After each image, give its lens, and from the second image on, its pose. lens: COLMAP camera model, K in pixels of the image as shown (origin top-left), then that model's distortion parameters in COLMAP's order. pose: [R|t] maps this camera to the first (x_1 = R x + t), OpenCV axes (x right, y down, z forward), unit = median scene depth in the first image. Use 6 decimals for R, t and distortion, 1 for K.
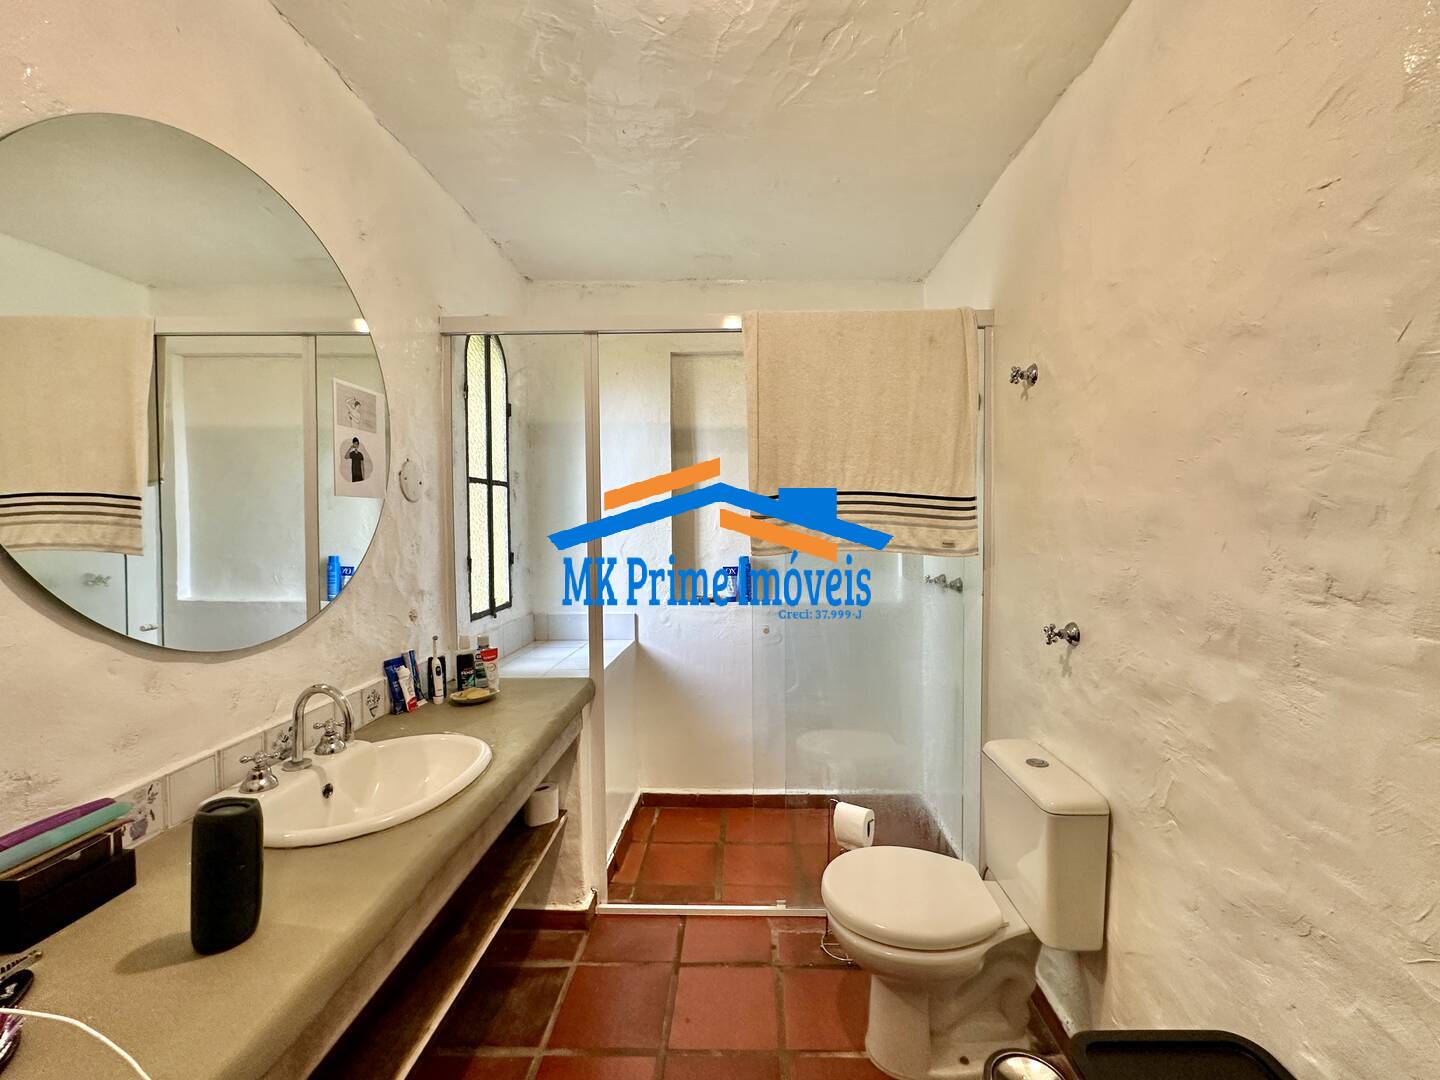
lens RADIAL K [[582.8, 0, 714.3], [0, 582.8, 541.1], [0, 0, 1]] dist [-0.000146, -0.000019]
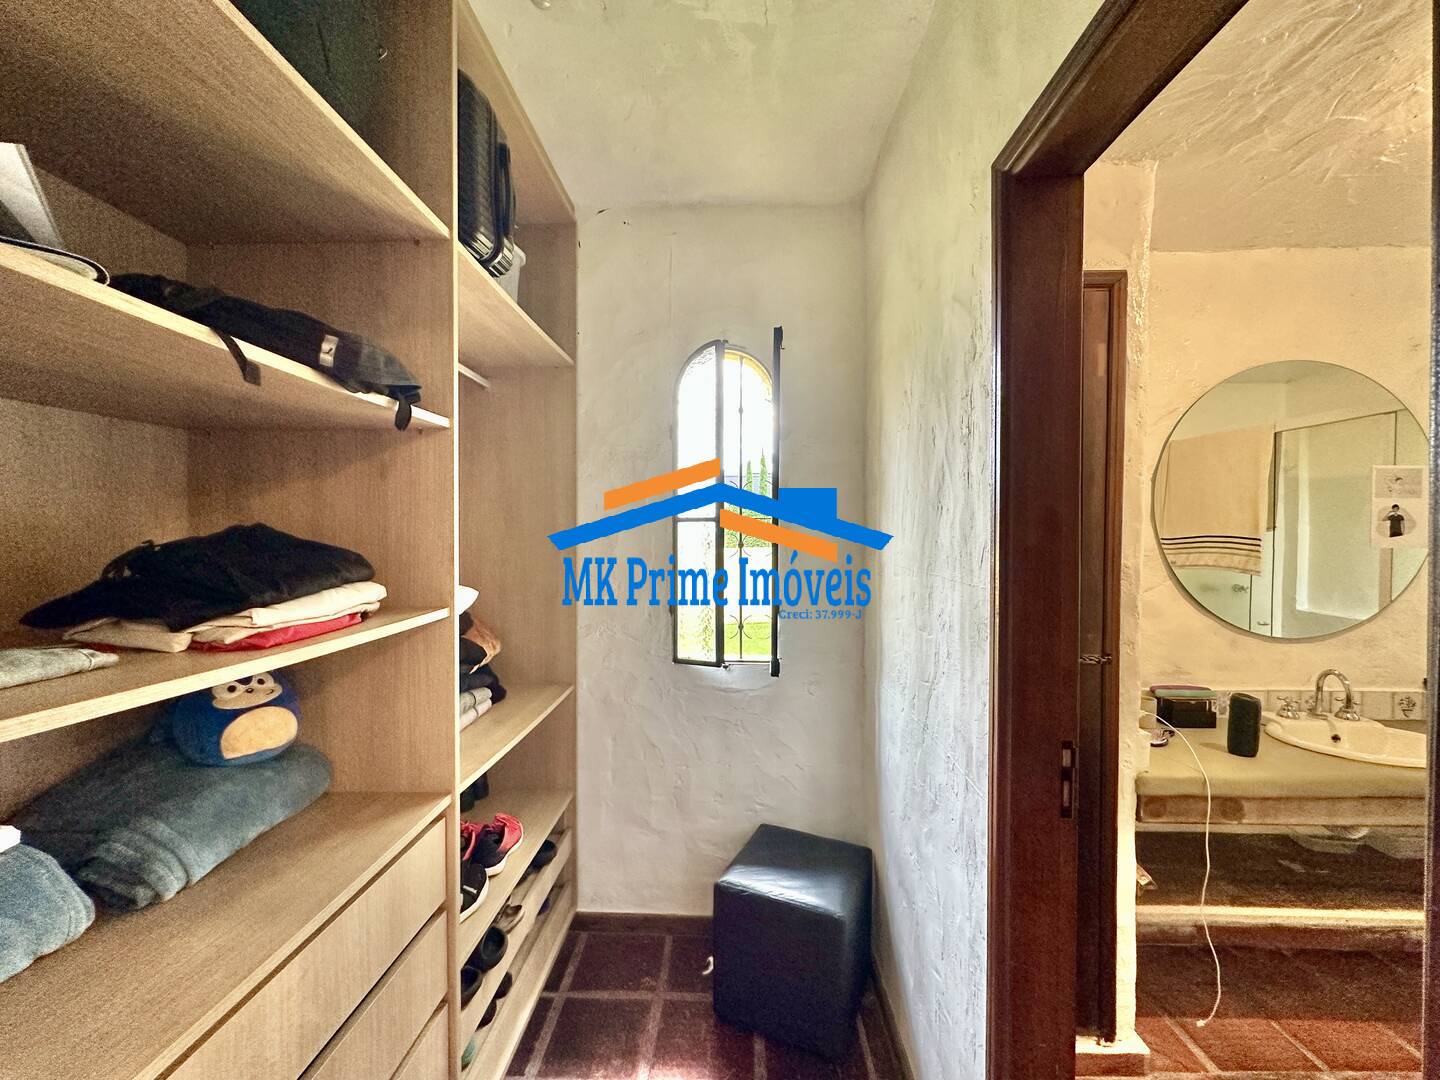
lens RADIAL K [[582.8, 0, 714.3], [0, 582.8, 541.1], [0, 0, 1]] dist [-0.000146, -0.000019]
pose [[-0.022399, 0.018389, -0.999580, 0.771835], [-0.029669, 0.999378, 0.019050, -0.071547], [0.999309, 0.030083, -0.021839, -0.546175]]
